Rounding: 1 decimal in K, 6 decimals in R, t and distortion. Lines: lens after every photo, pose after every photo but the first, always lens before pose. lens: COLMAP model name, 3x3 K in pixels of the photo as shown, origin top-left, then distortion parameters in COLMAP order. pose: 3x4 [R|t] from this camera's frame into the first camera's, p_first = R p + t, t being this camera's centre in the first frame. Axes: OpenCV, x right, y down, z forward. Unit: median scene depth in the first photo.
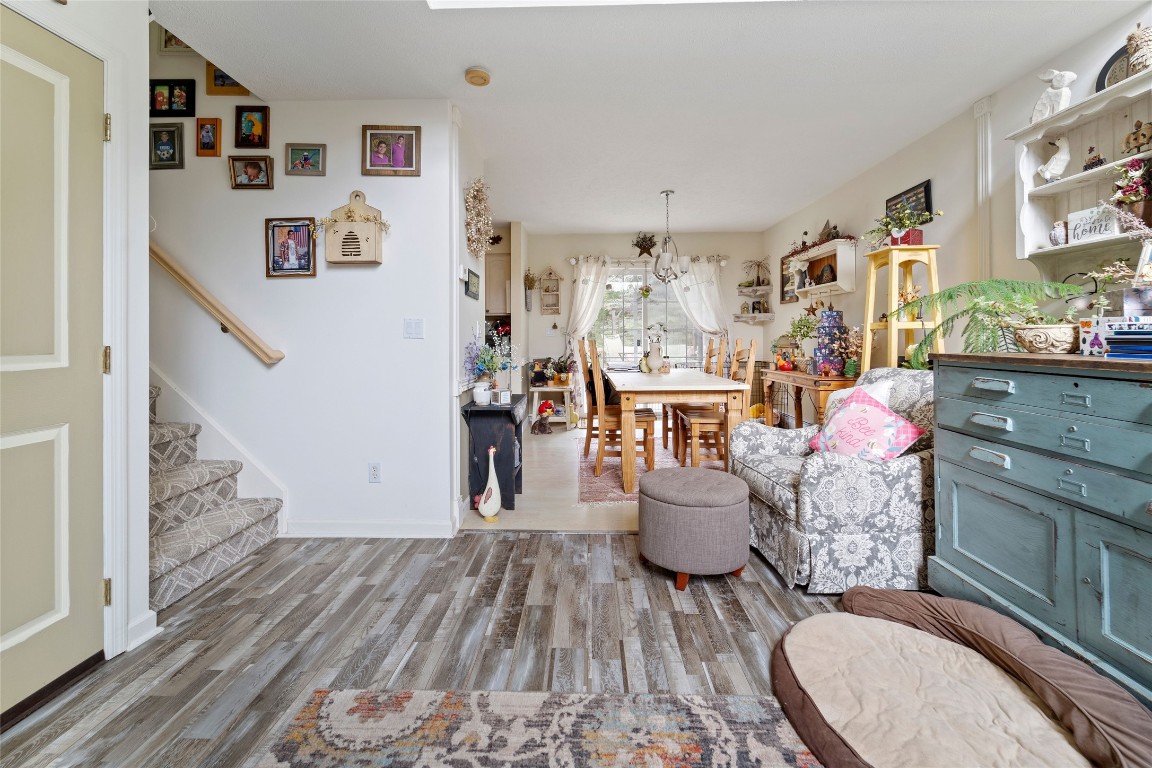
lens RADIAL K [[476.6, 0, 576.5], [0, 476.6, 336.4], [0, 0, 1]] dist [-0.000610, -0.000492]
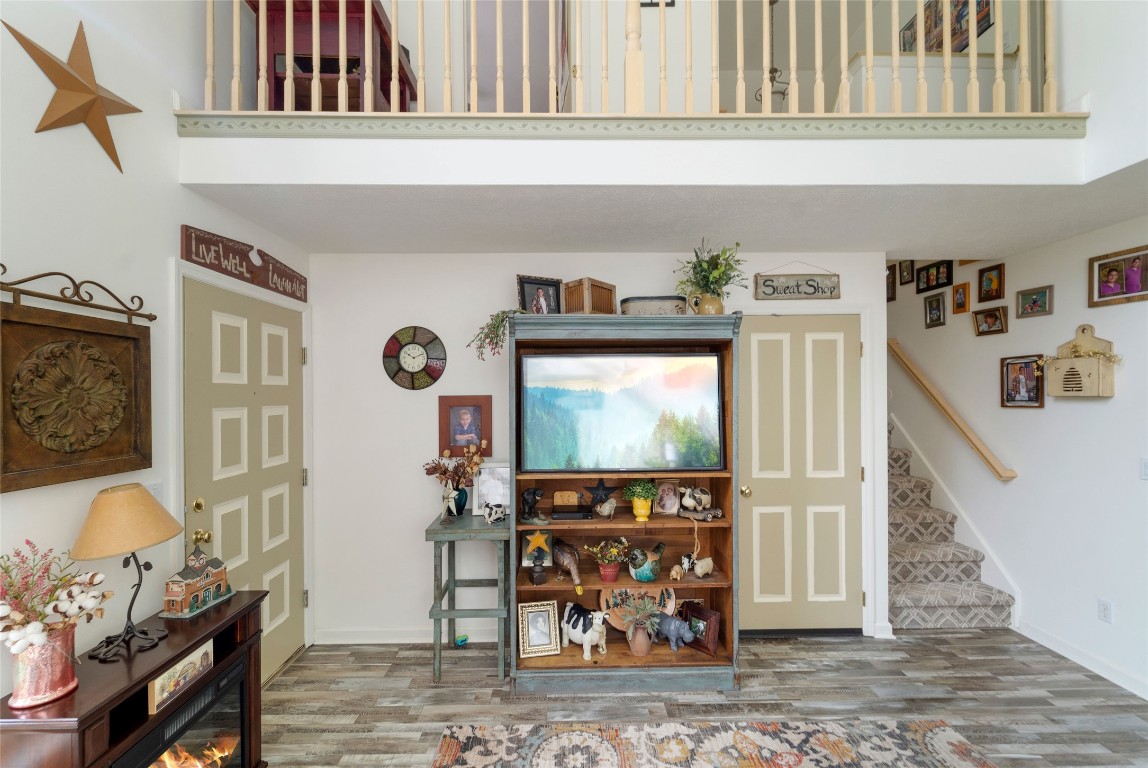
lens RADIAL K [[482.4, 0, 571.7], [0, 482.4, 392.0], [0, 0, 1]] dist [0.000301, -0.000291]
pose [[0.036618, 0.003184, -0.999324, 0.540869], [0.011384, 0.999929, 0.003603, -0.185196], [0.999264, -0.011508, 0.036579, -0.129540]]
